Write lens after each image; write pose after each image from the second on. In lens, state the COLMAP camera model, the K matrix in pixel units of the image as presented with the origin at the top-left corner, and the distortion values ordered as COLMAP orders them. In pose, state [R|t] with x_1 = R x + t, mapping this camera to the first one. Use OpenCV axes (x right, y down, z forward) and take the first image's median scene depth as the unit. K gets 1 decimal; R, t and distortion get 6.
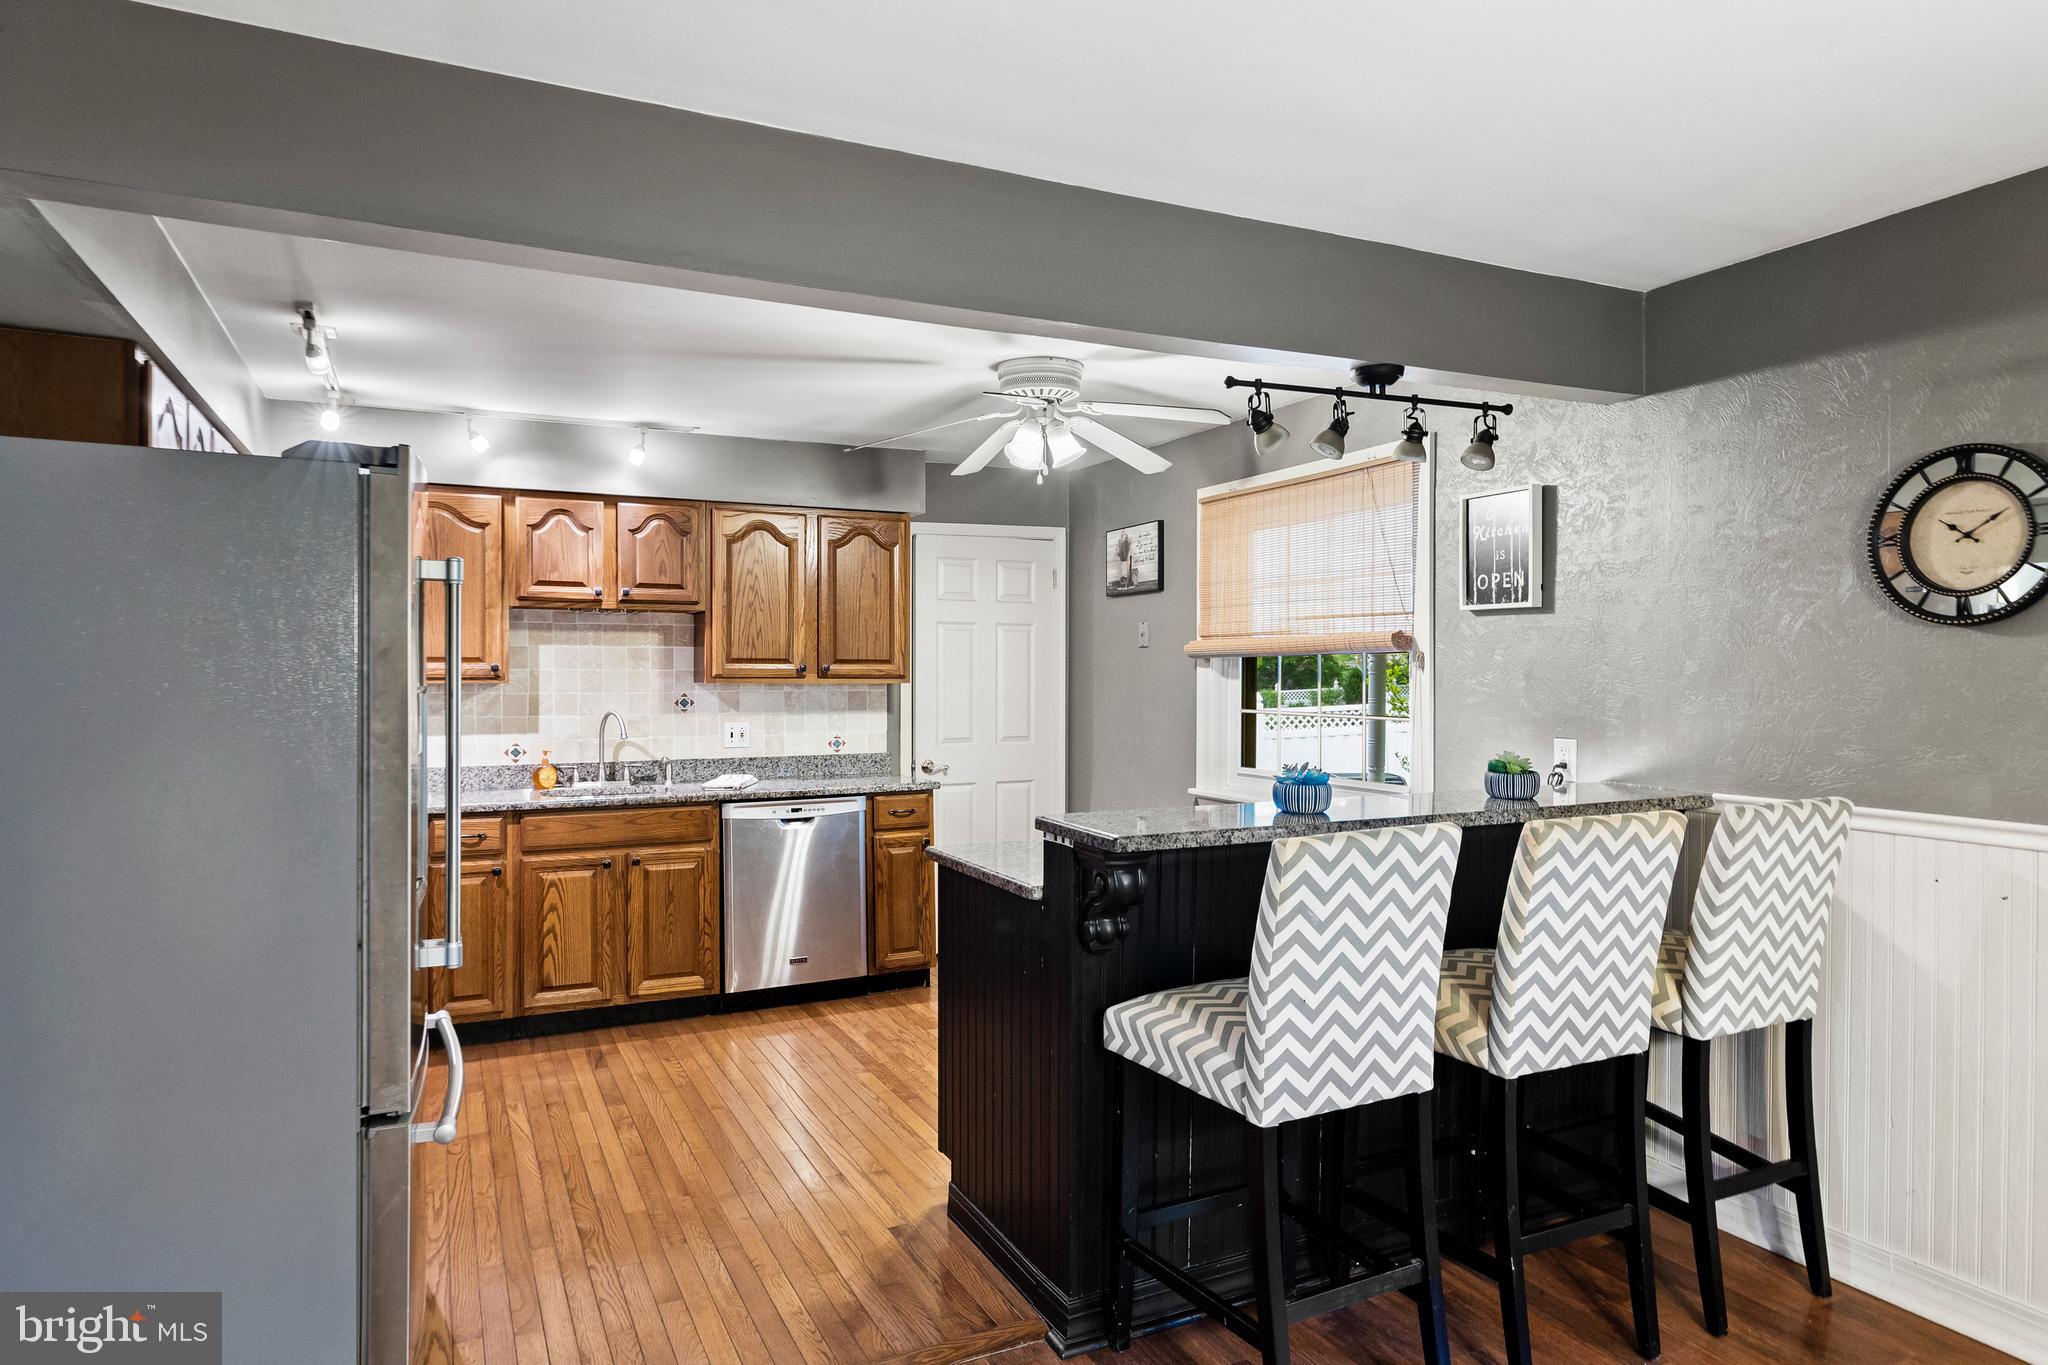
lens RADIAL K [[1225.2, 0, 1024.0], [0, 1225.2, 682.5], [0, 0, 1]] dist [0.000719, -0.000614]
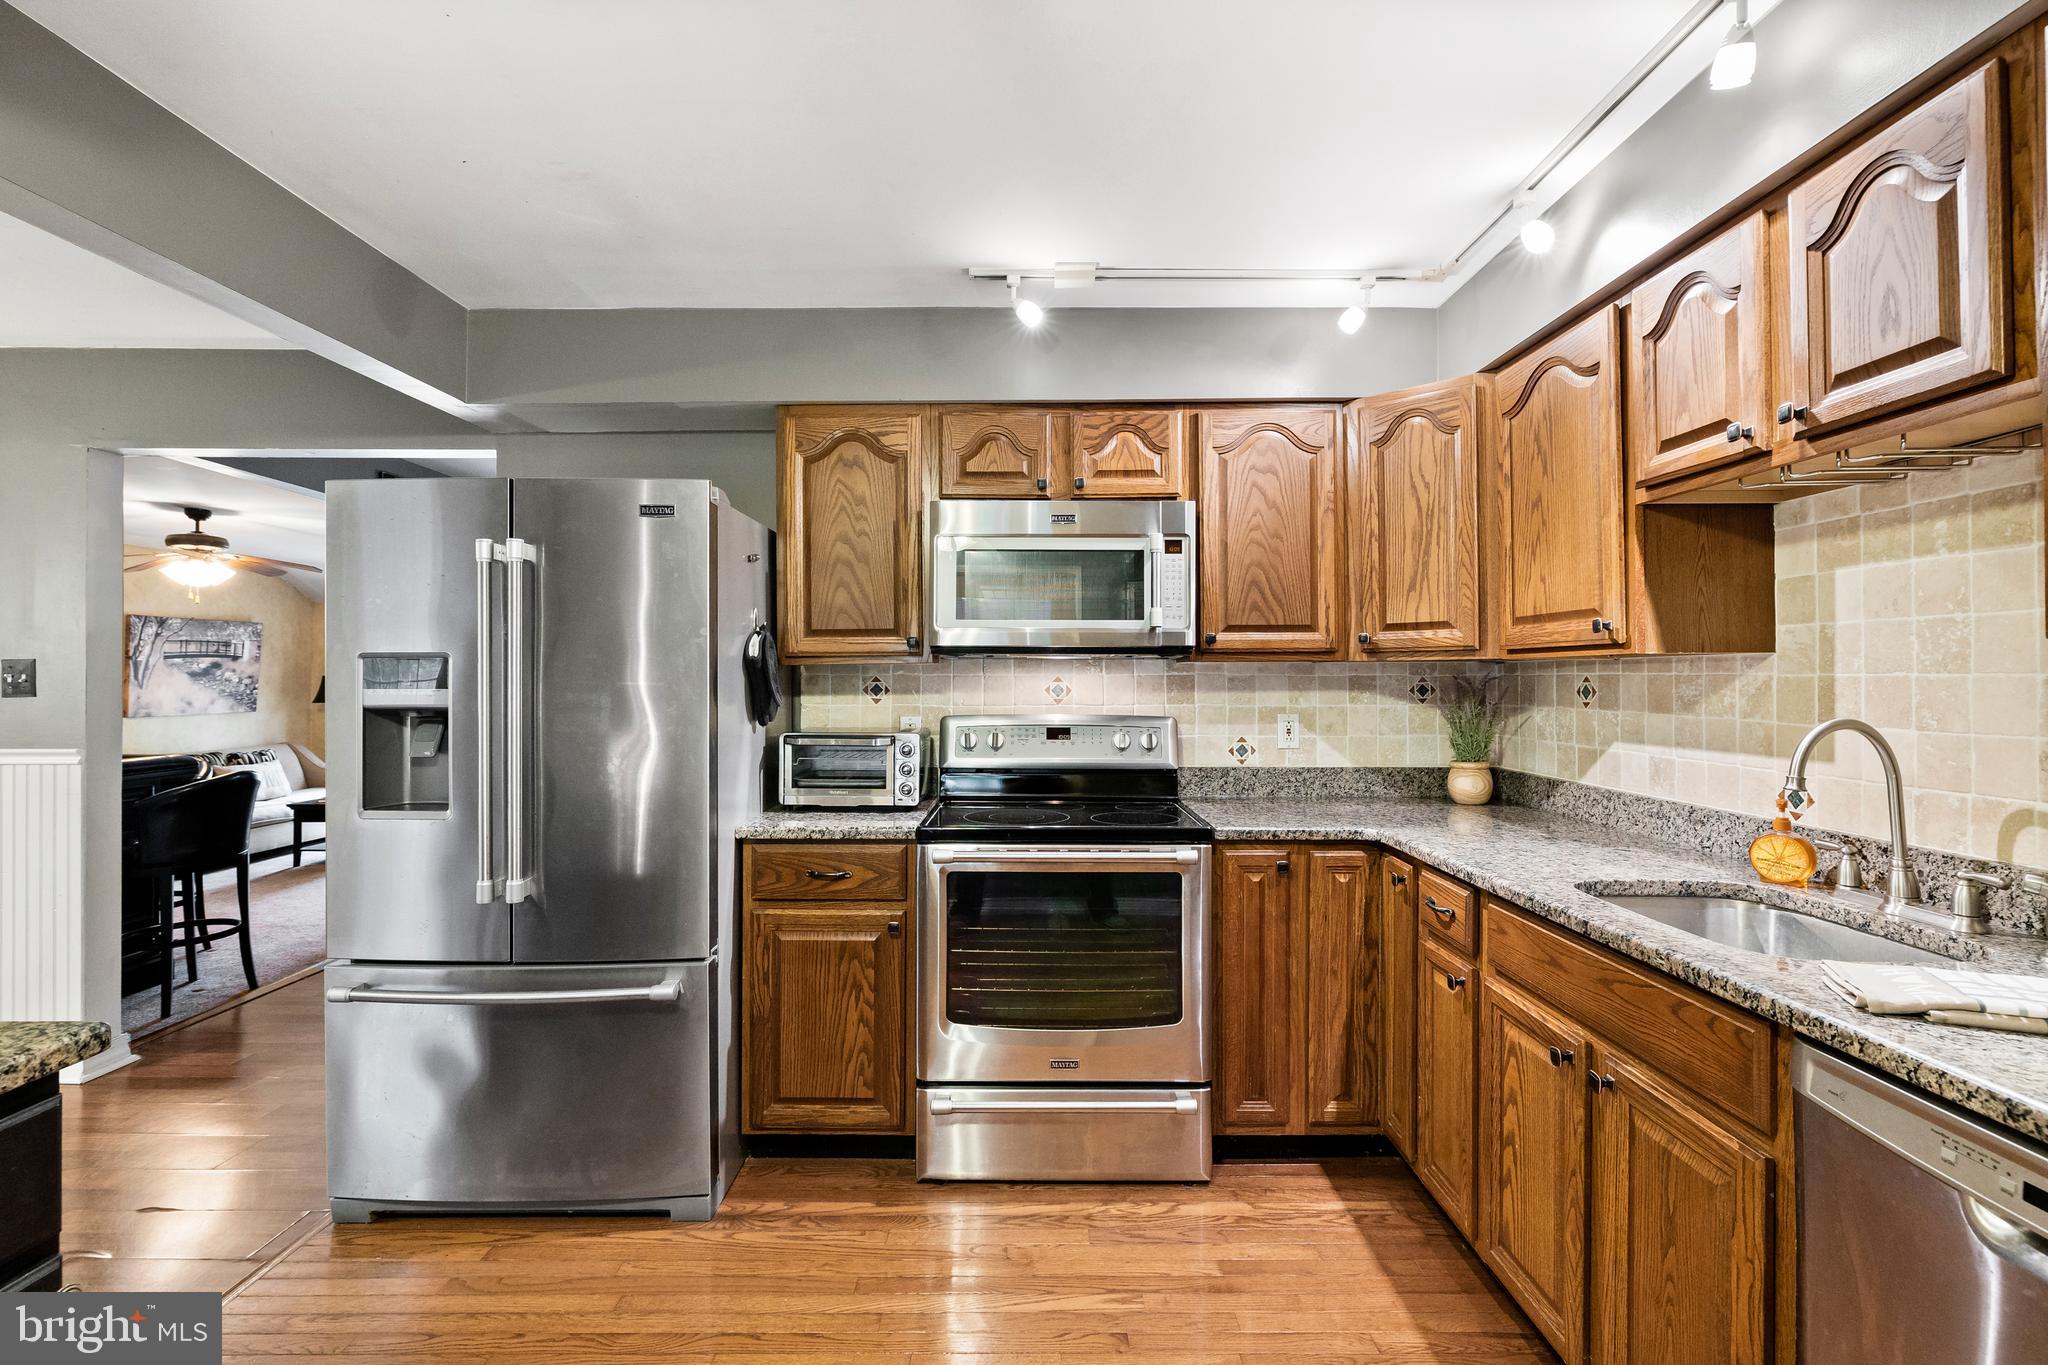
lens RADIAL K [[921.0, 0, 1018.5], [0, 921.0, 669.1], [0, 0, 1]] dist [-0.003165, -0.000009]
pose [[-0.432809, -0.007867, -0.901451, 0.041822], [-0.004798, 0.999968, -0.006424, 0.010297], [0.901473, 0.001545, -0.432833, 0.887829]]
